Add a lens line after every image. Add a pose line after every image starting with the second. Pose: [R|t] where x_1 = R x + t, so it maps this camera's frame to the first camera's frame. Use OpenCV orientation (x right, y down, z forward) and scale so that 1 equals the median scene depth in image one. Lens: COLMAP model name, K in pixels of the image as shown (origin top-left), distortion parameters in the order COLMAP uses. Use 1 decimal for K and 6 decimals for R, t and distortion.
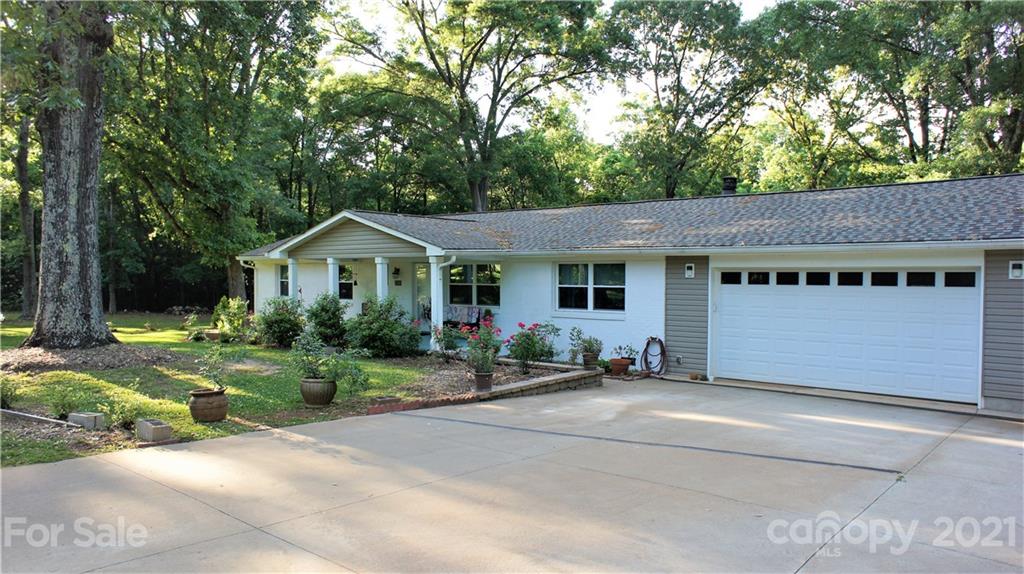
lens RADIAL K [[697.4, 0, 505.6], [0, 697.4, 289.1], [0, 0, 1]] dist [-0.046565, 0.051342]
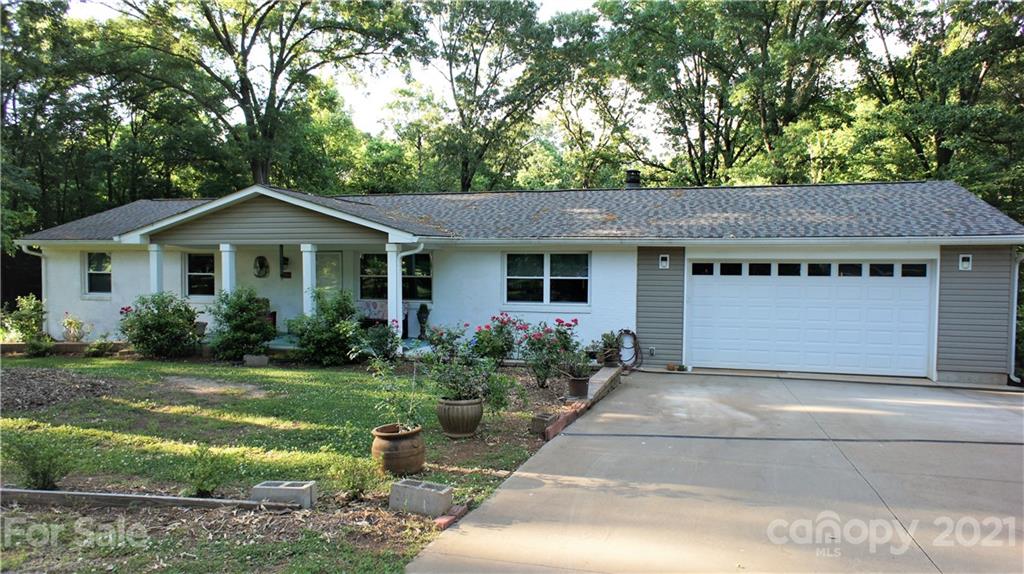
lens RADIAL K [[697.4, 0, 516.3], [0, 697.4, 289.0], [0, 0, 1]] dist [-0.046565, 0.051342]
pose [[0.914078, -0.011619, 0.405372, -0.309274], [0.006689, 0.999885, 0.013576, -0.002101], [-0.405483, -0.009698, 0.914051, 0.158850]]
